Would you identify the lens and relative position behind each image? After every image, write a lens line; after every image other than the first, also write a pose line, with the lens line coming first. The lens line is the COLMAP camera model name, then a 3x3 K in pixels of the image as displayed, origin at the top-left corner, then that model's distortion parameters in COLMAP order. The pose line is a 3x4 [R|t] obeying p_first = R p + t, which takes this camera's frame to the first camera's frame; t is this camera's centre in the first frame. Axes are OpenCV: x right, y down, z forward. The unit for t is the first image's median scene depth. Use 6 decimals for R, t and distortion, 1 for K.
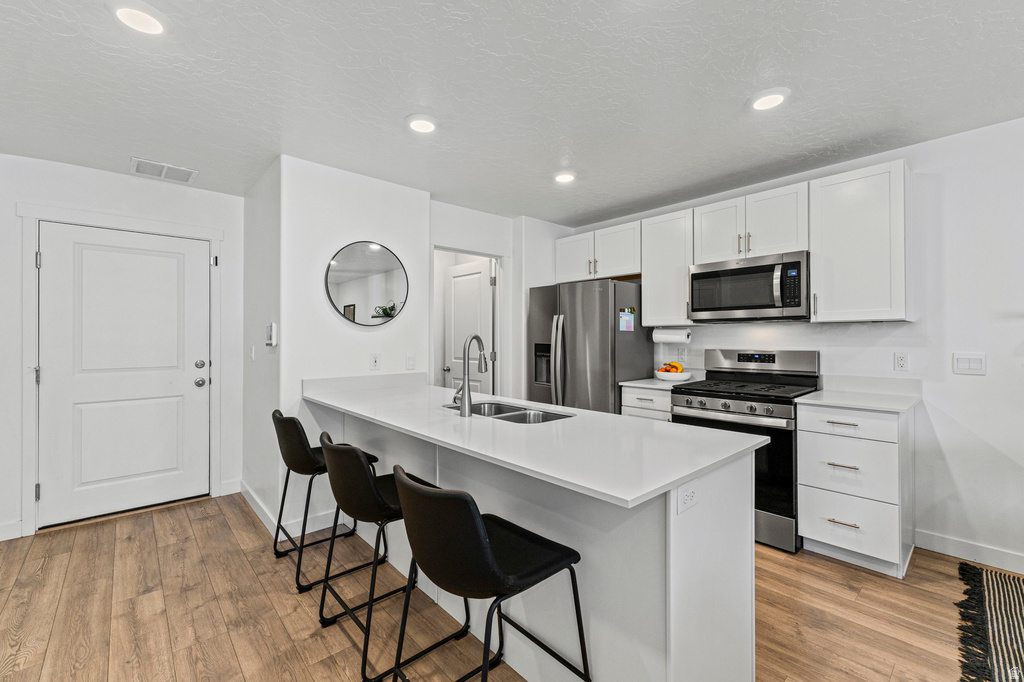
lens RADIAL K [[433.1, 0, 516.8], [0, 433.1, 337.0], [0, 0, 1]] dist [0.003310, 0.000279]
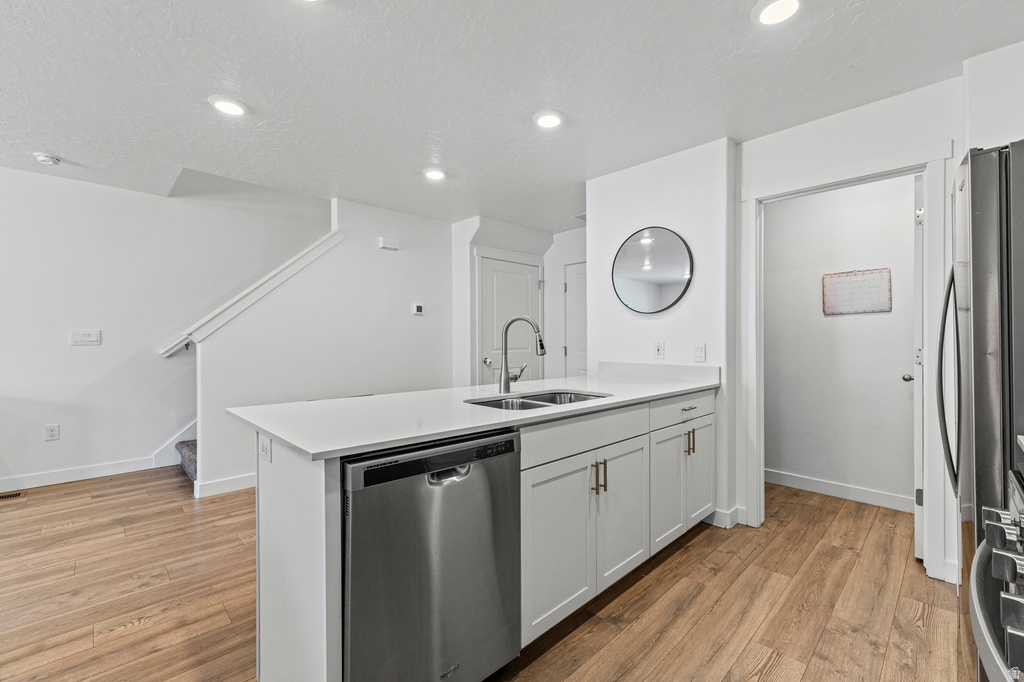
lens RADIAL K [[432.7, 0, 510.3], [0, 432.7, 335.3], [0, 0, 1]] dist [0.005213, -0.000441]
pose [[0.037516, -0.004347, -0.999287, 0.652104], [-0.003623, 0.999983, -0.004486, 0.030763], [0.999289, 0.003789, 0.037499, 0.664936]]
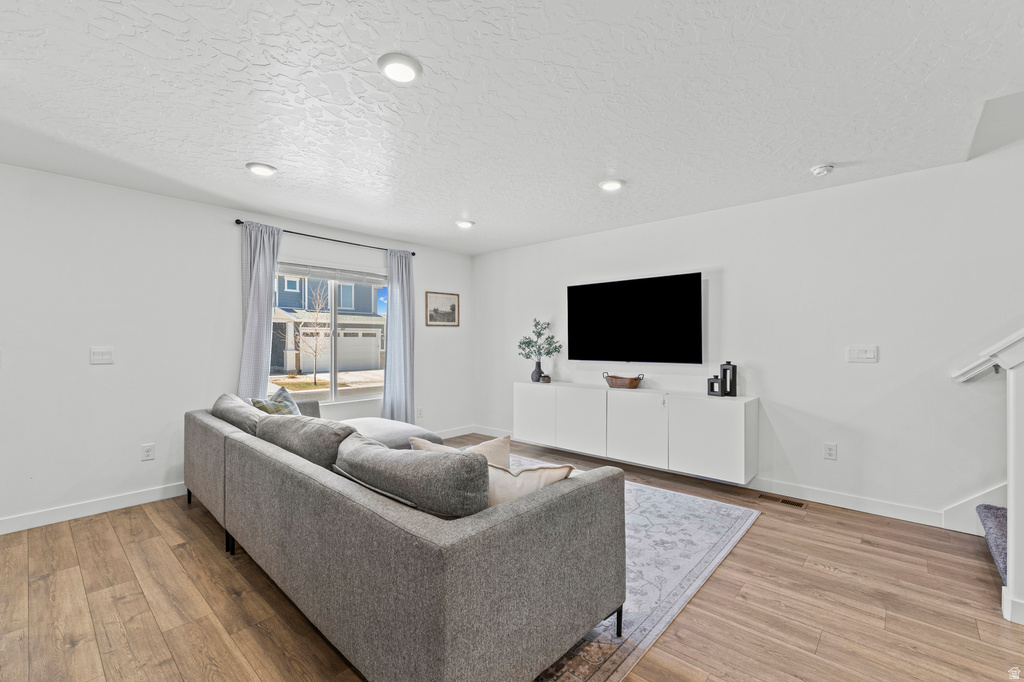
lens RADIAL K [[430.1, 0, 516.1], [0, 430.1, 347.1], [0, 0, 1]] dist [0.000155, -0.000581]
pose [[-0.994512, 0.005133, -0.104493, 0.369437], [0.003940, 0.999925, 0.011629, 0.002248], [0.104545, 0.011154, -0.994458, 0.507847]]
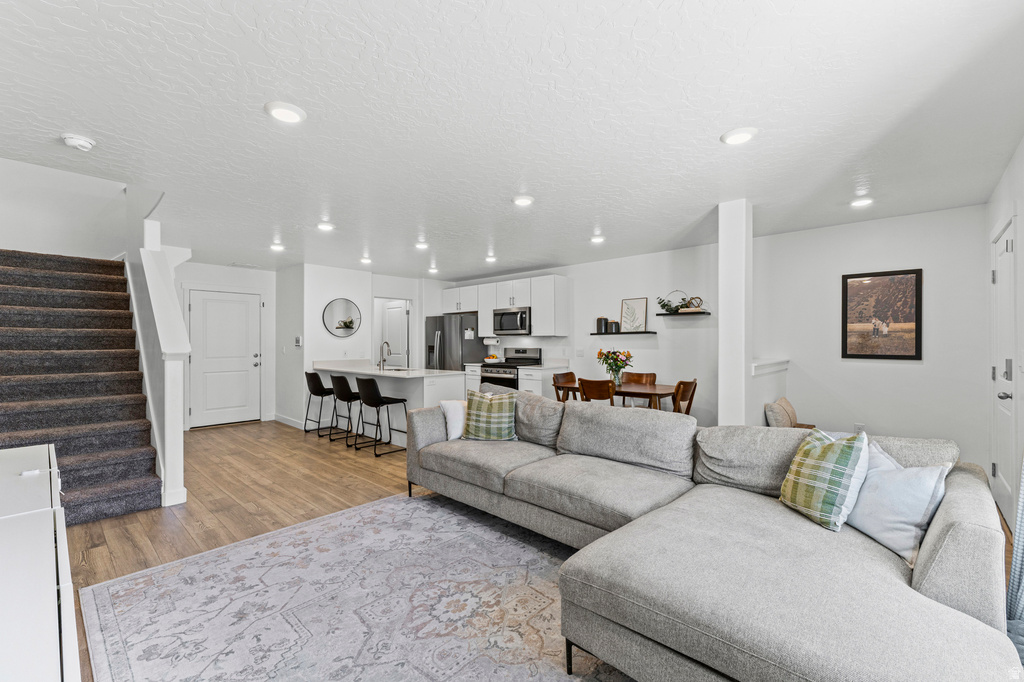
lens RADIAL K [[434.5, 0, 516.7], [0, 434.5, 342.0], [0, 0, 1]] dist [0.001797, 0.000068]
pose [[0.995694, -0.000112, 0.092696, 0.340528], [-0.000025, 0.999999, 0.001478, -0.004552], [-0.092696, -0.001474, 0.995693, -1.299182]]
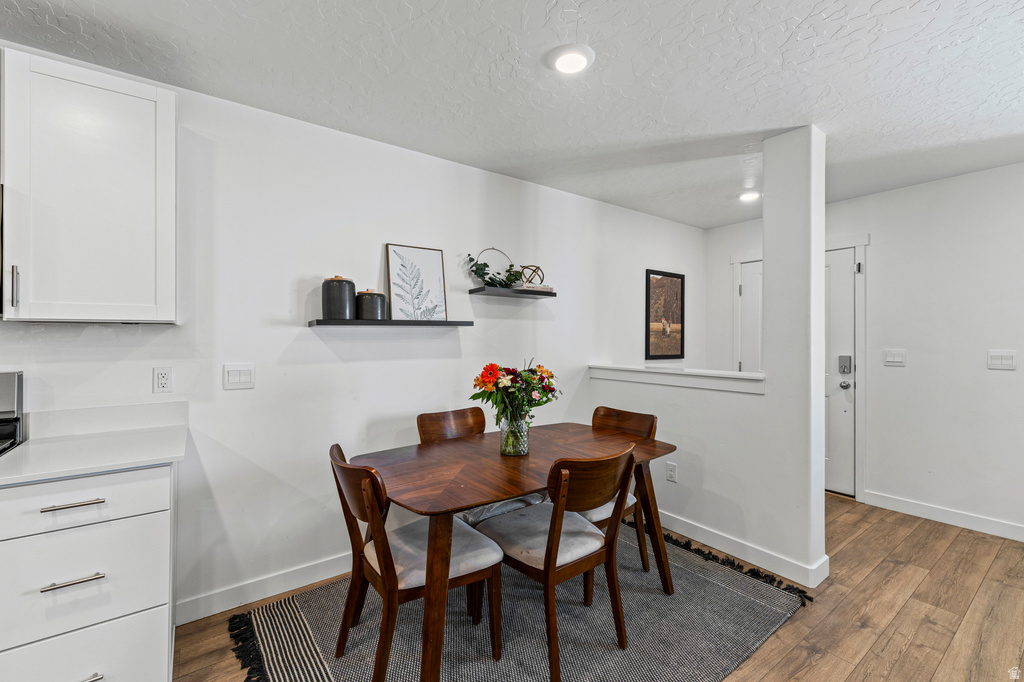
lens RADIAL K [[432.7, 0, 510.3], [0, 432.7, 335.3], [0, 0, 1]] dist [0.005213, -0.000441]
pose [[0.111337, 0.009929, 0.993733, 0.206903], [-0.001634, 0.999951, -0.009808, -0.009910], [-0.993781, -0.000532, 0.111348, 0.307739]]
